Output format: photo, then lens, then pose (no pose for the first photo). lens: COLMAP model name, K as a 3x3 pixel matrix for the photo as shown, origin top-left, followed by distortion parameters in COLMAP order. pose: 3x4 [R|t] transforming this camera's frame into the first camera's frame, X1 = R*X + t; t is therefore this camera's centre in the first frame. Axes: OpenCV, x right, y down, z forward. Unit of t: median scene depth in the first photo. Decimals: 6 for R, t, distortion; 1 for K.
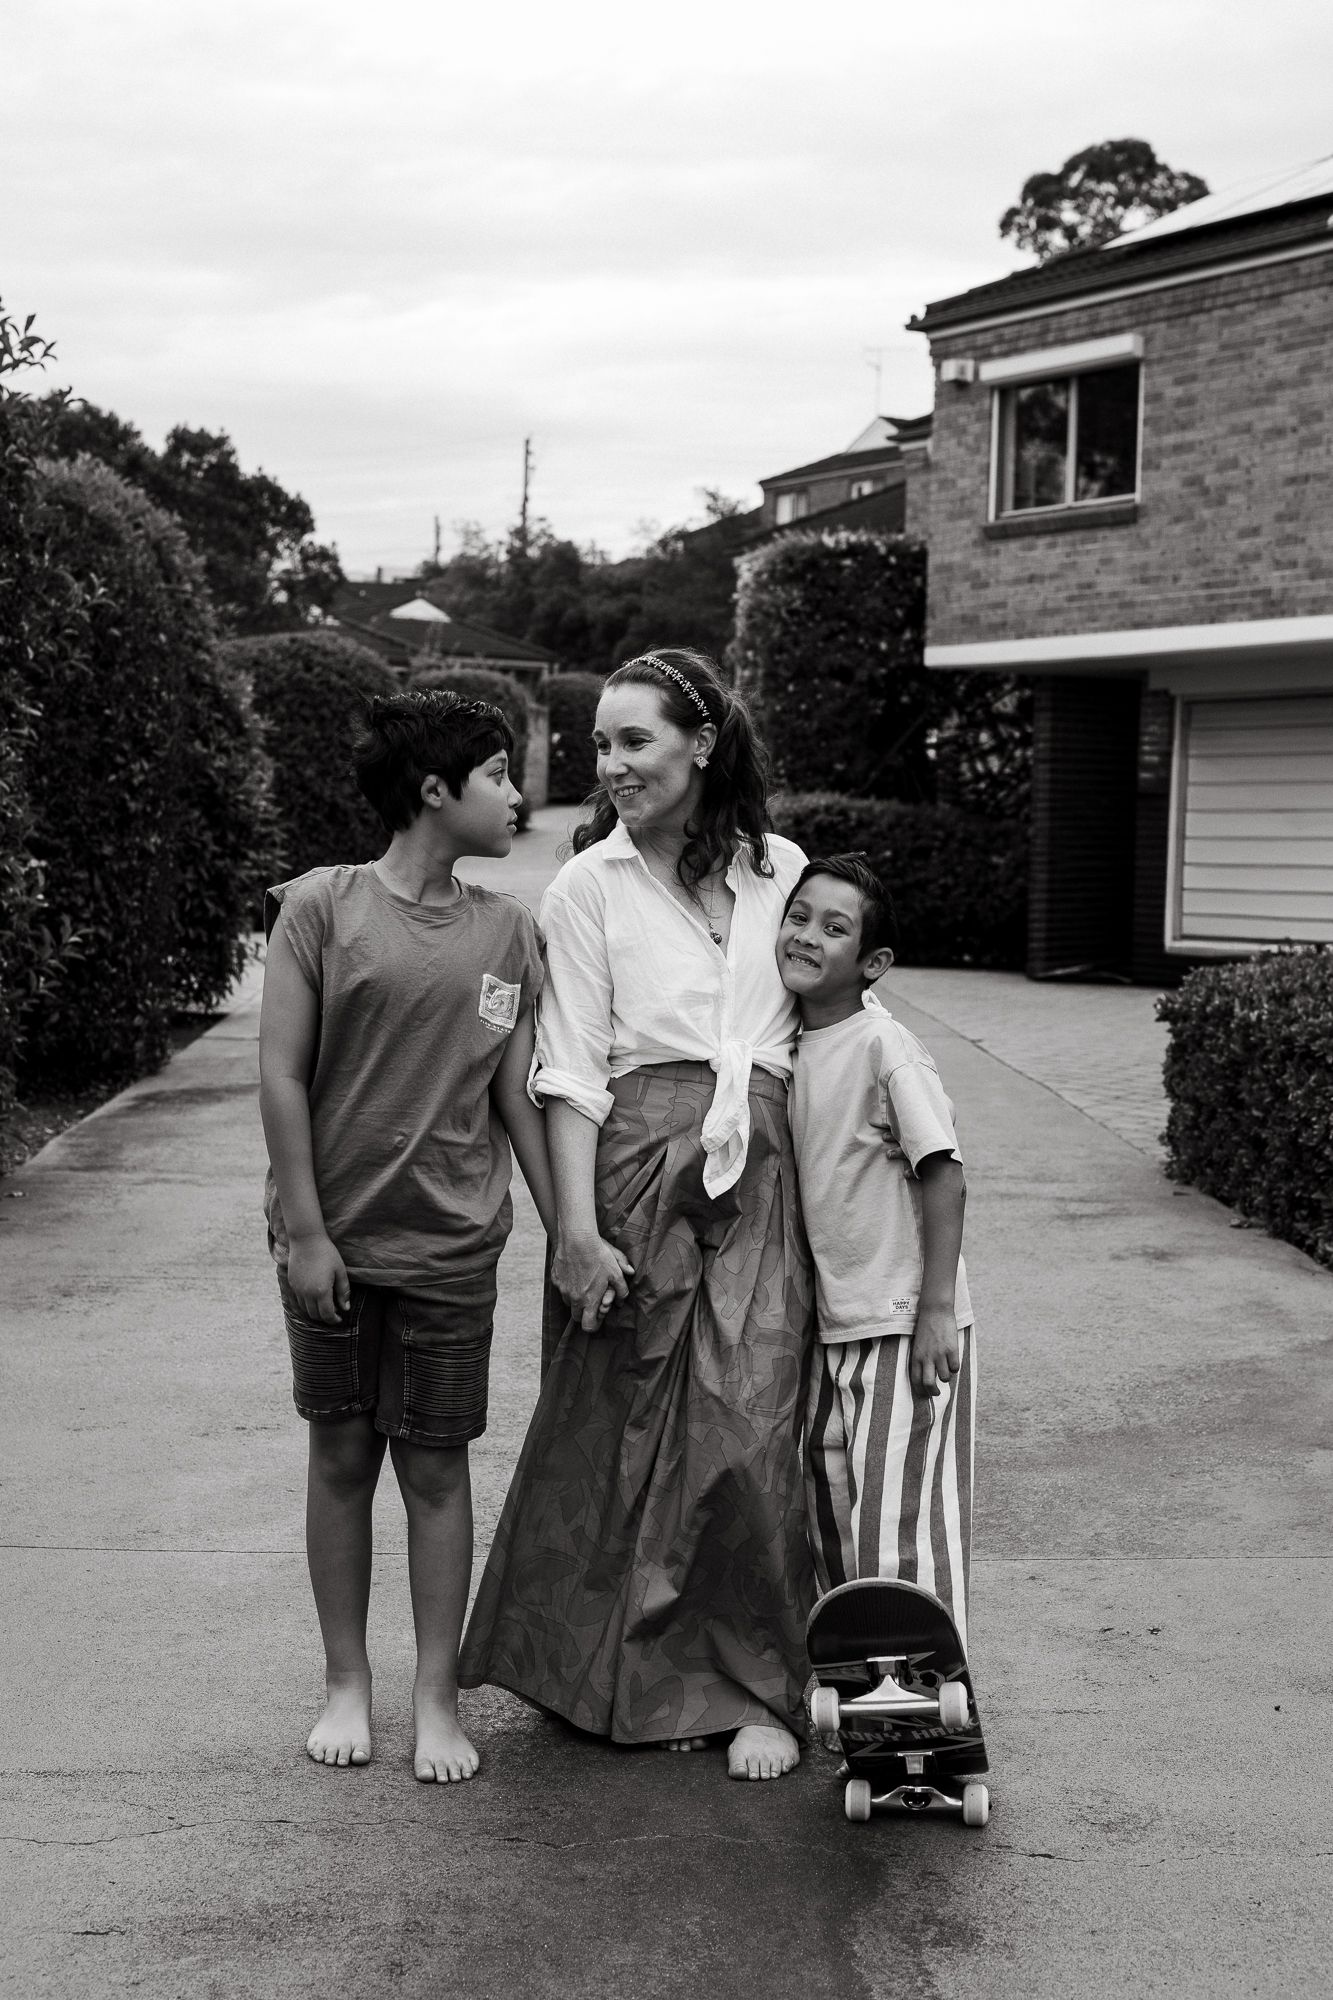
lens RADIAL K [[2866.0, 0, 657.3], [0, 2866.0, 996.5], [0, 0, 1]] dist [0.002103, 0.033075]
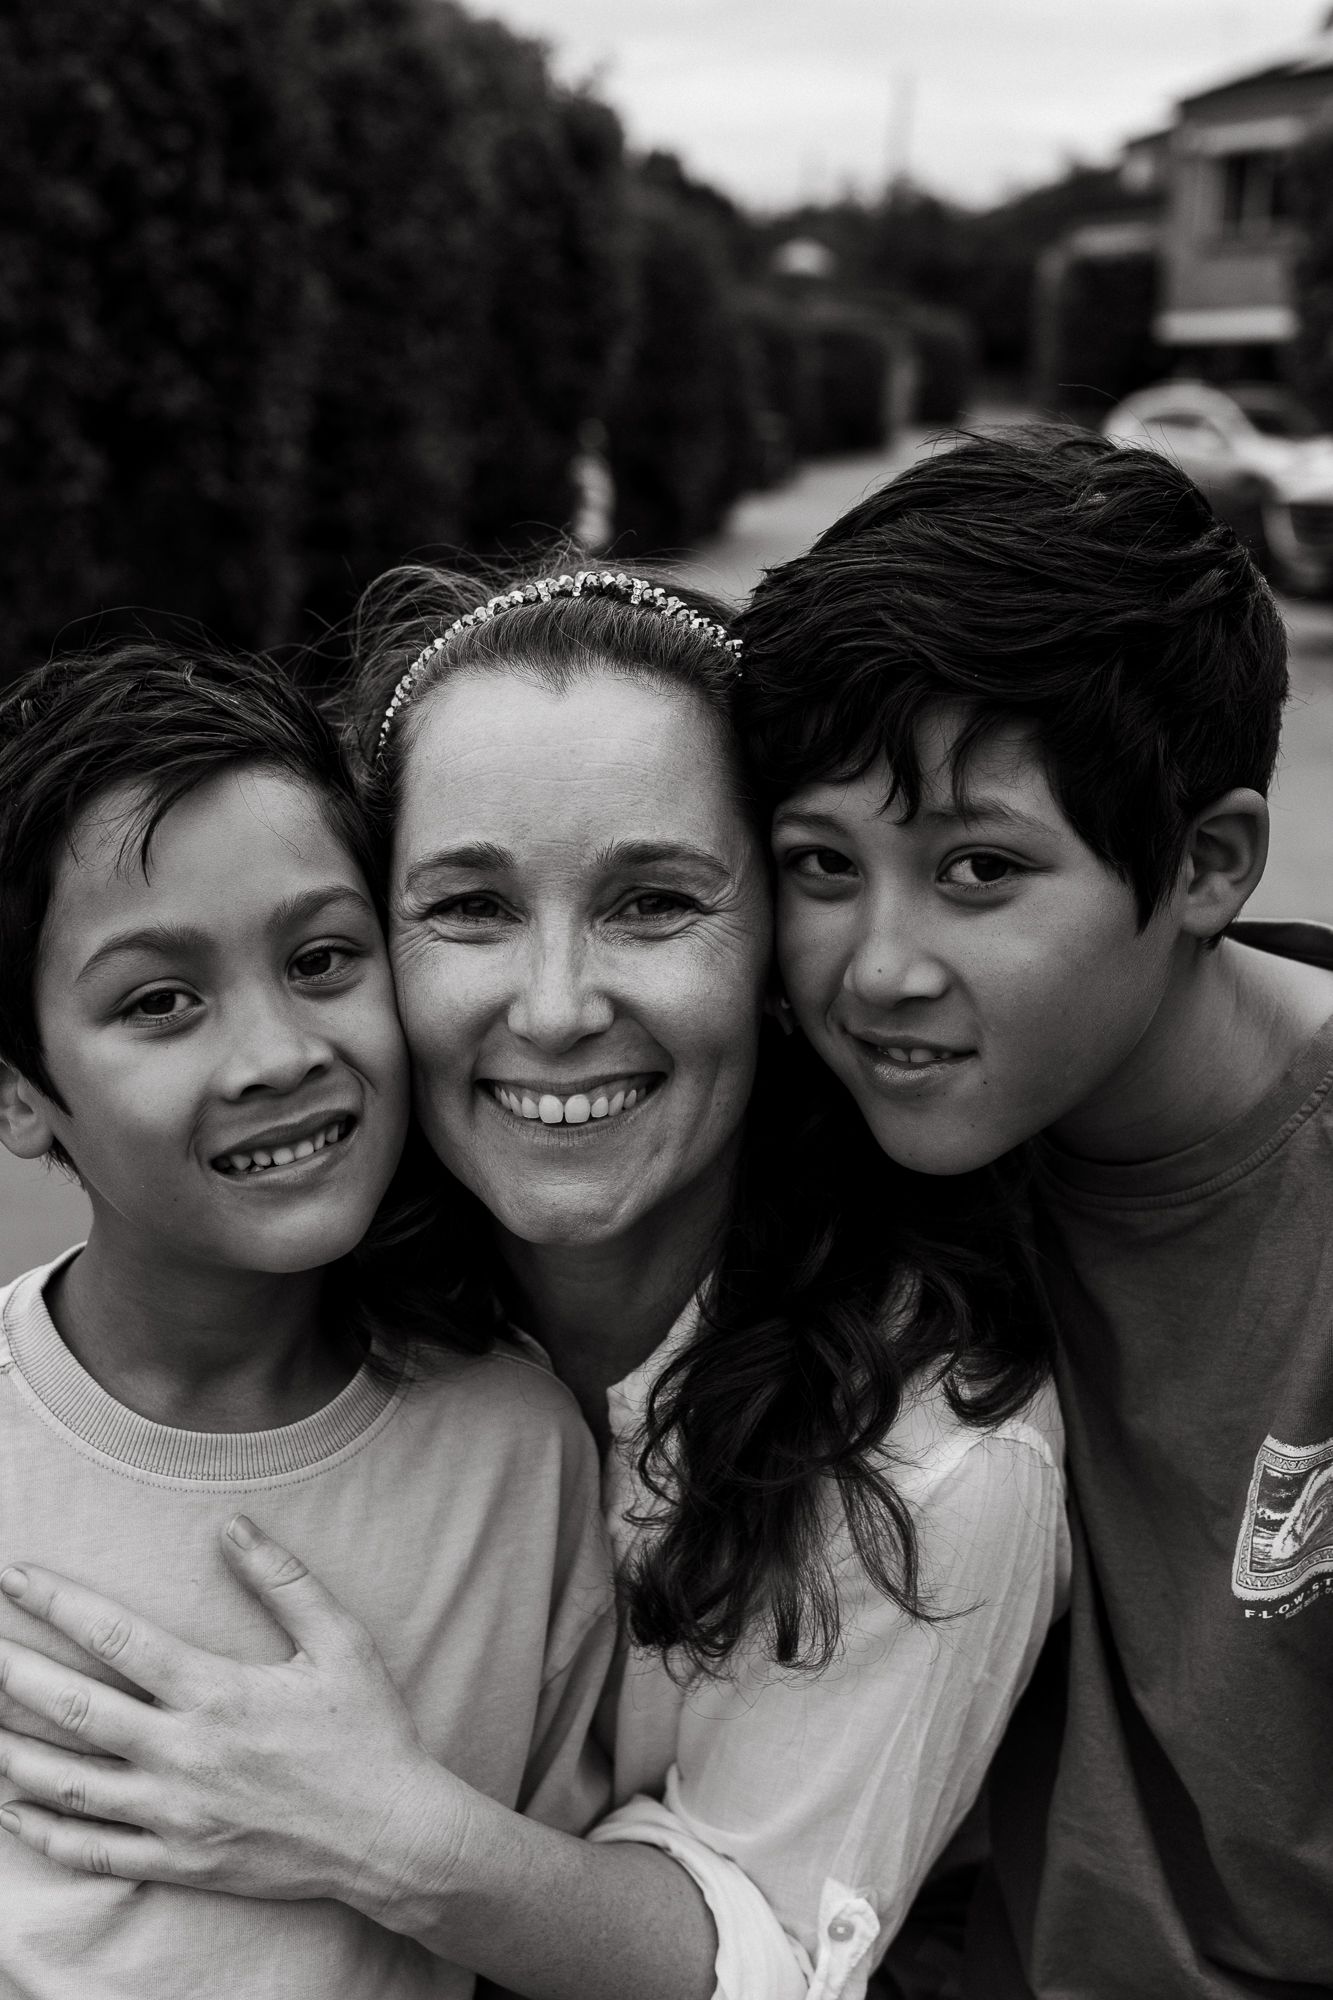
lens RADIAL K [[2892.3, 0, 666.5], [0, 2892.3, 1000.0], [0, 0, 1]] dist [0.007811, 0.059949]
pose [[0.992497, 0.047159, -0.112808, 0.024132], [-0.032704, 0.991400, 0.126712, 0.051009], [0.117813, -0.122072, 0.985504, -0.629352]]
